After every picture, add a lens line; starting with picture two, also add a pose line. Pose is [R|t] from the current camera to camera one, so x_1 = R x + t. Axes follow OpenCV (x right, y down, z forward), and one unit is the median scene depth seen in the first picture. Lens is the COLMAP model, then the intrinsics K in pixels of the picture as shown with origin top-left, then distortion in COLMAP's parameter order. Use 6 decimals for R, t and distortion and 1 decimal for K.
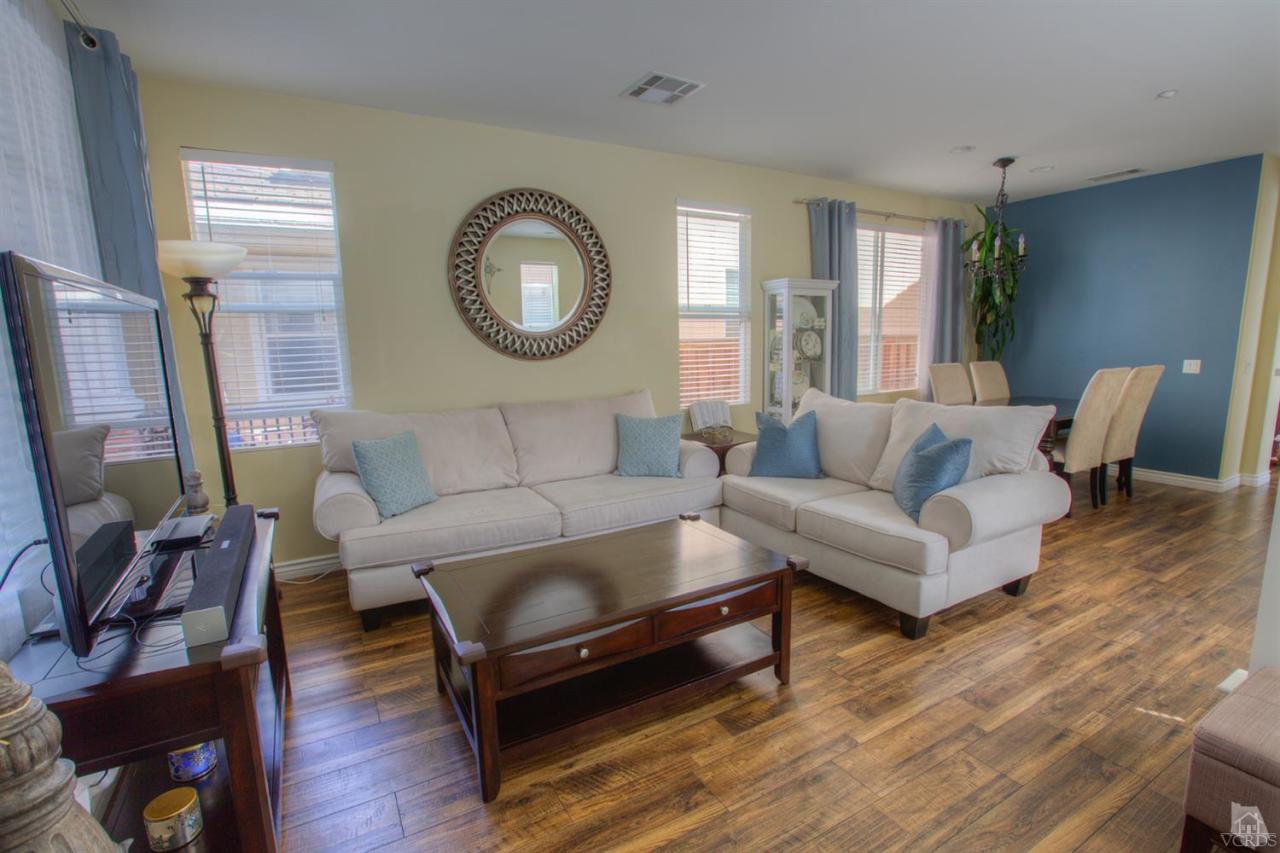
lens RADIAL K [[593.6, 0, 641.2], [0, 593.6, 436.0], [0, 0, 1]] dist [-0.048476, 0.017840]
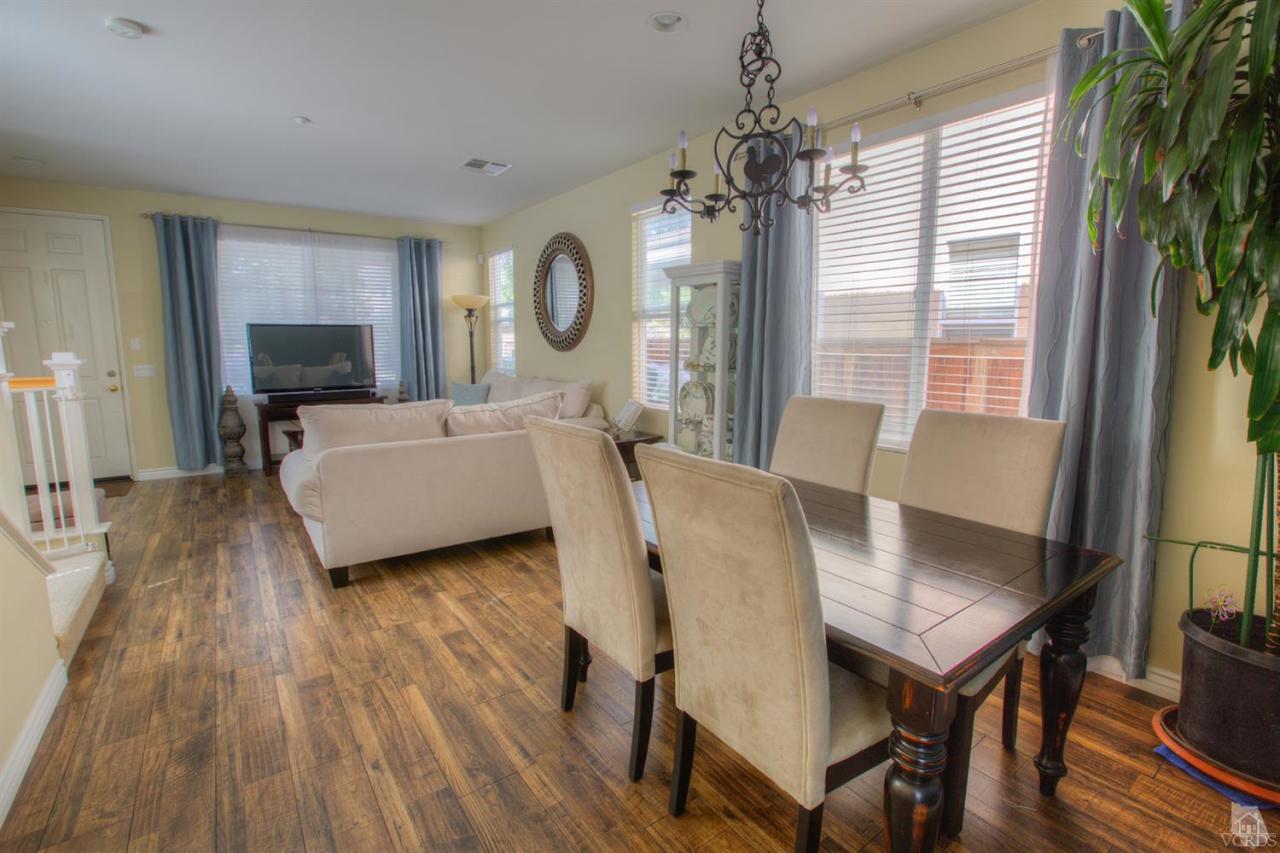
lens RADIAL K [[575.0, 0, 634.1], [0, 575.0, 422.8], [0, 0, 1]] dist [-0.047912, 0.016797]
pose [[0.111608, 0.161503, -0.980541, 1.582325], [-0.161186, 0.976582, 0.142504, -0.236354], [0.980593, 0.142145, 0.135026, 1.283201]]
